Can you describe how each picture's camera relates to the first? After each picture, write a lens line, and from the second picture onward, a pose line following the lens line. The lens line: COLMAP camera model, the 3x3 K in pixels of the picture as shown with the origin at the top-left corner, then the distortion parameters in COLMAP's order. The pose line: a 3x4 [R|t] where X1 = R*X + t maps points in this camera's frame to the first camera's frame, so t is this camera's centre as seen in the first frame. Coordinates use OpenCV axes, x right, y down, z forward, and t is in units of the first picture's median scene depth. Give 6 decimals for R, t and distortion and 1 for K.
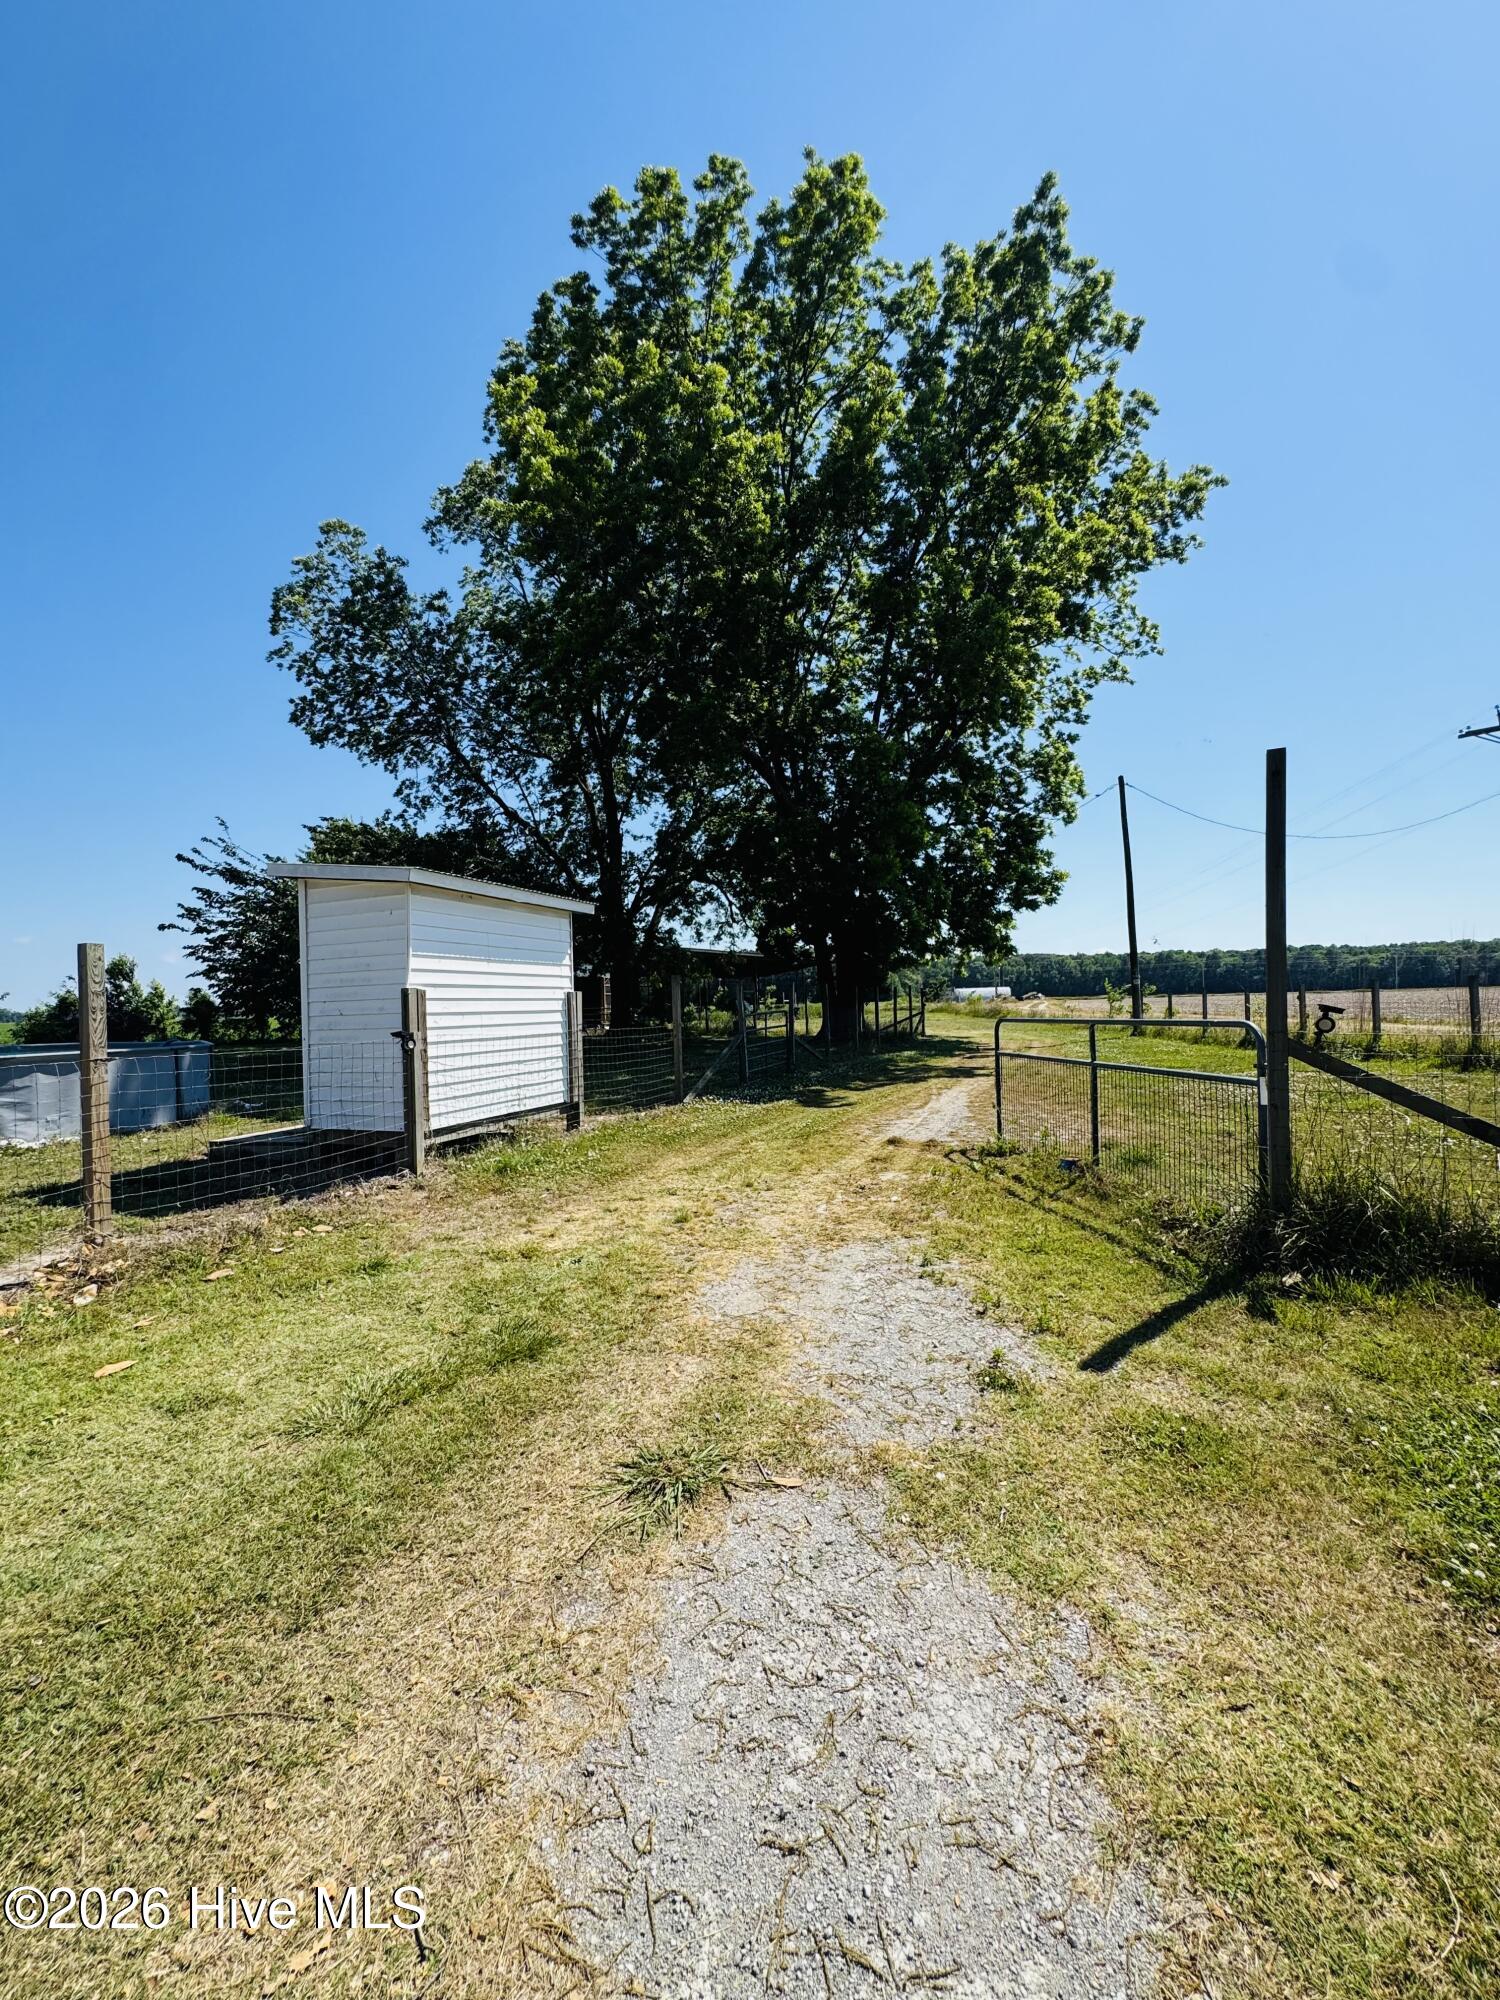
lens RADIAL K [[800.0, 0, 747.8], [0, 800.0, 1001.5], [0, 0, 1]] dist [-0.004471, 0.000561]
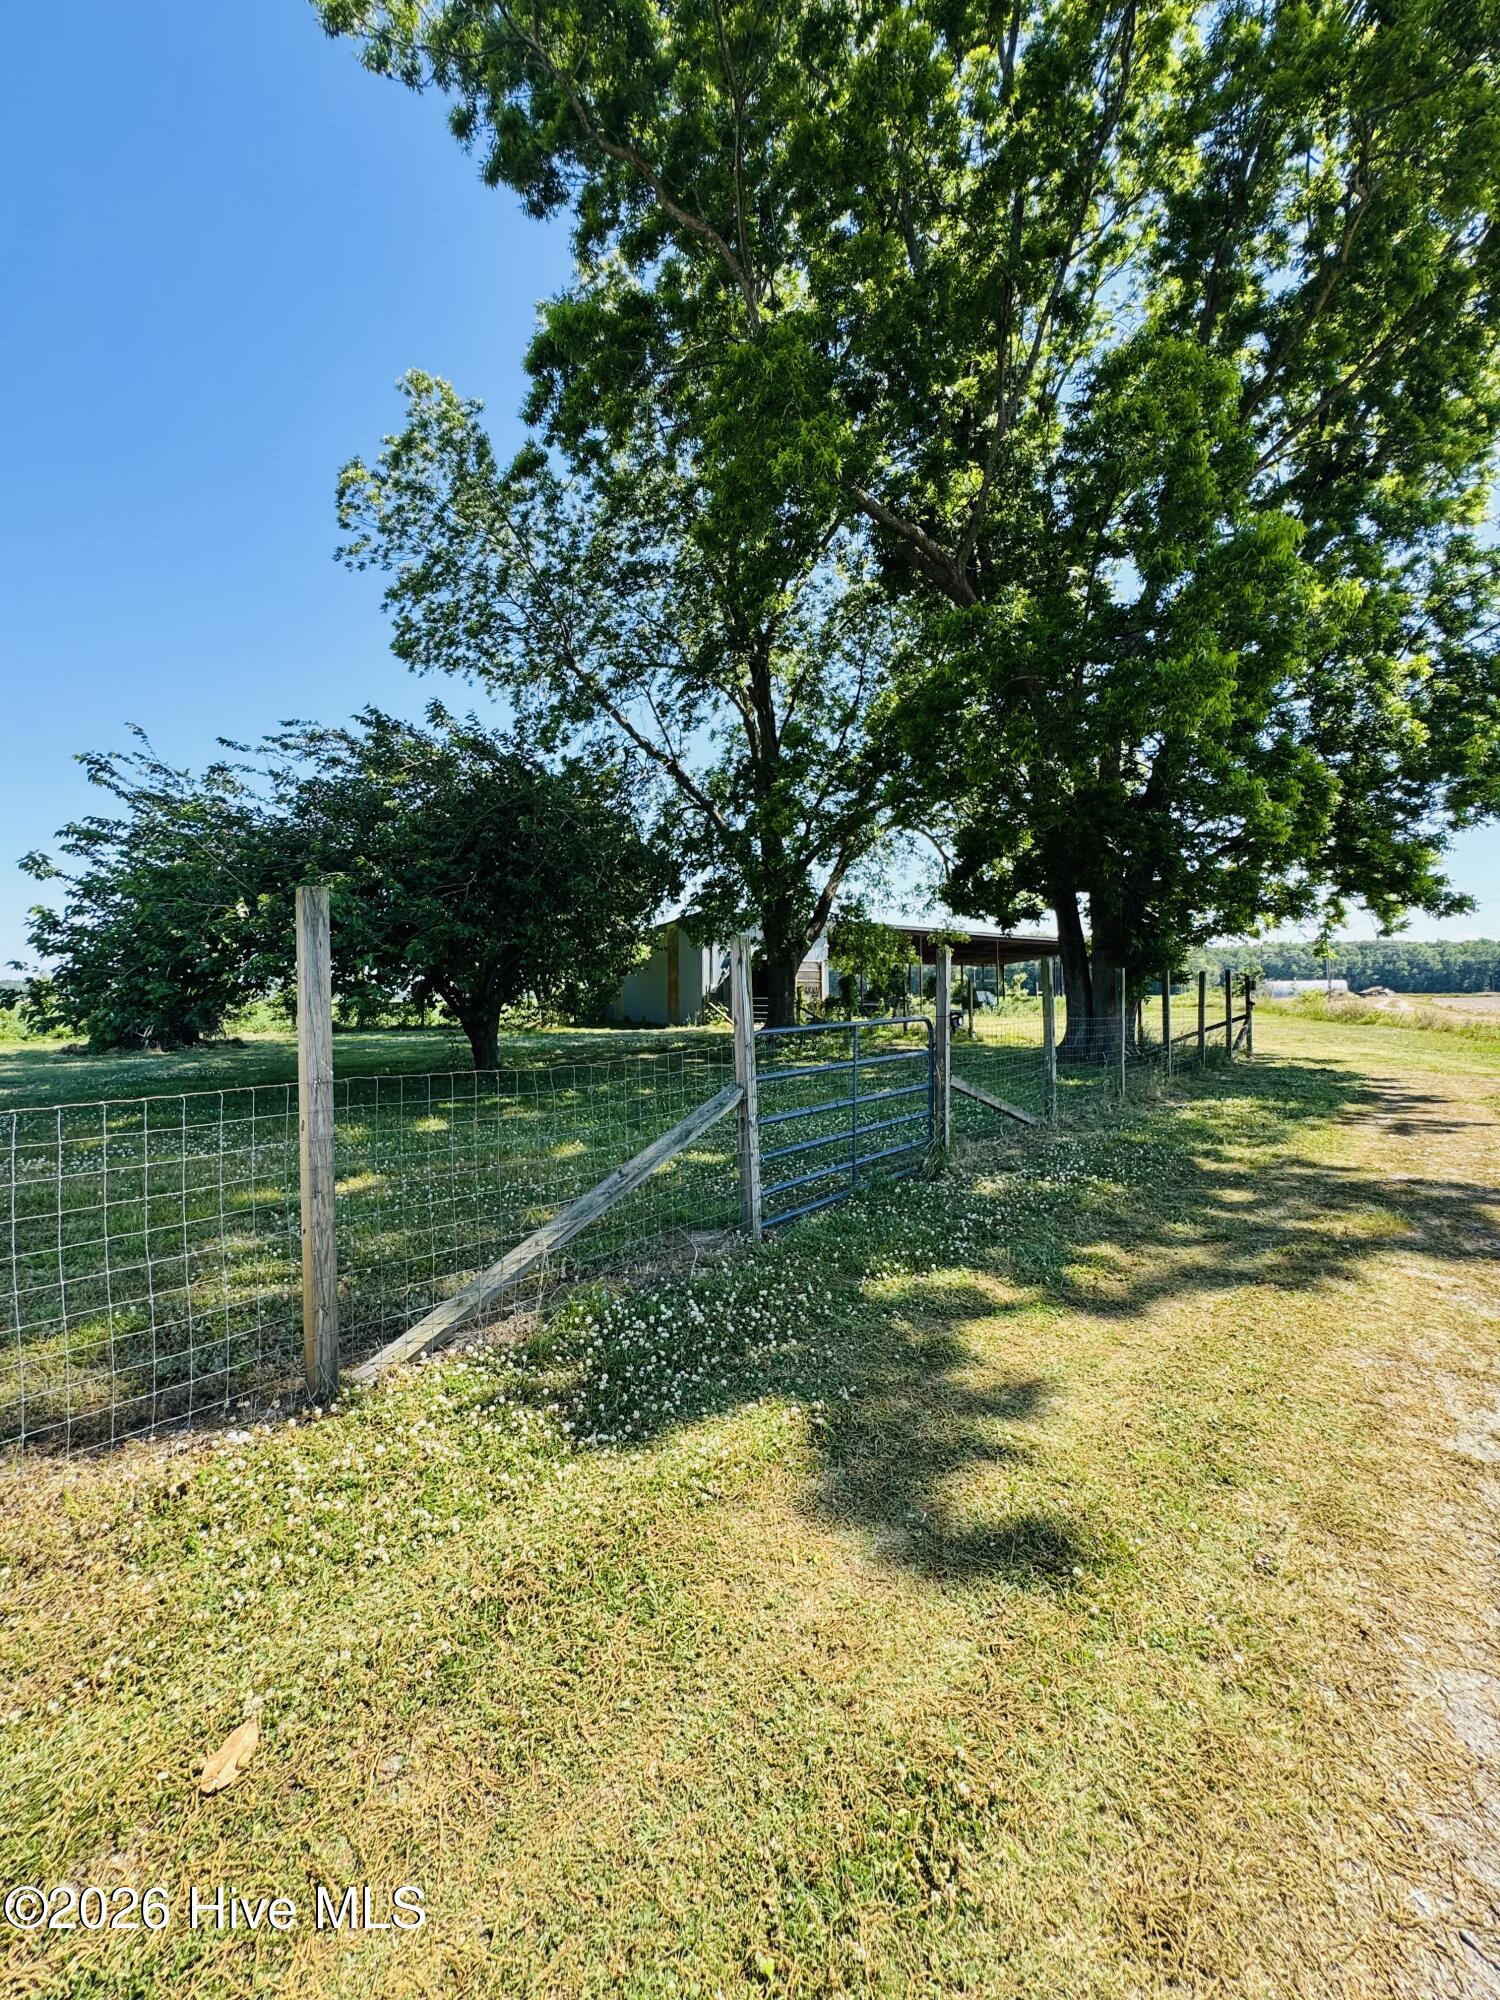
lens RADIAL K [[800.0, 0, 755.8], [0, 800.0, 996.0], [0, 0, 1]] dist [-0.004471, 0.000561]
pose [[0.951567, 0.016654, -0.306990, 0.051079], [-0.014919, 0.999857, 0.007997, -0.000054], [0.307079, -0.003030, 0.951679, 0.319771]]
